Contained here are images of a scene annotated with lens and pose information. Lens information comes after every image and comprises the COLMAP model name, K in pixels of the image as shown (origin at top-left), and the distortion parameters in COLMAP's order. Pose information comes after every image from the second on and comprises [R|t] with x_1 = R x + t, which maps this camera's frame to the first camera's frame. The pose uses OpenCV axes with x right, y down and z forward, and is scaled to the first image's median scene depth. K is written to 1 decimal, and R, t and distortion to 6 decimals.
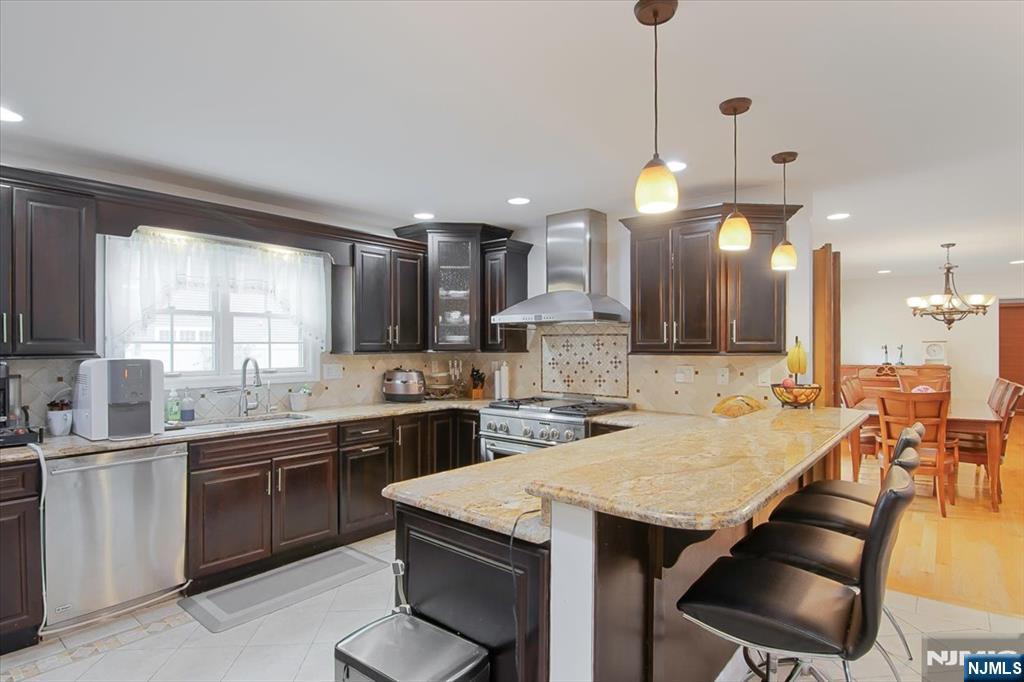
lens RADIAL K [[528.7, 0, 509.5], [0, 528.7, 357.1], [0, 0, 1]] dist [0.003451, 0.000859]
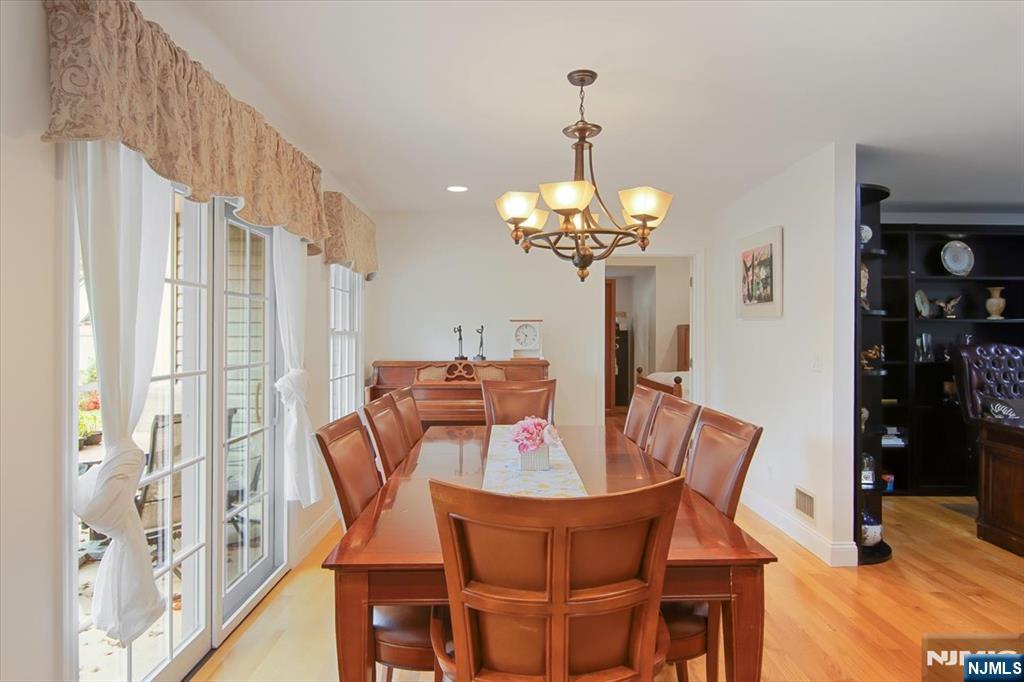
lens RADIAL K [[556.7, 0, 512.0], [0, 556.7, 341.0], [0, 0, 1]] dist [-0.001722, -0.002476]
pose [[0.753560, 0.000219, 0.657380, 0.608156], [0.008900, 0.999905, -0.010536, 0.001506], [-0.657319, 0.013790, 0.753486, 0.865306]]
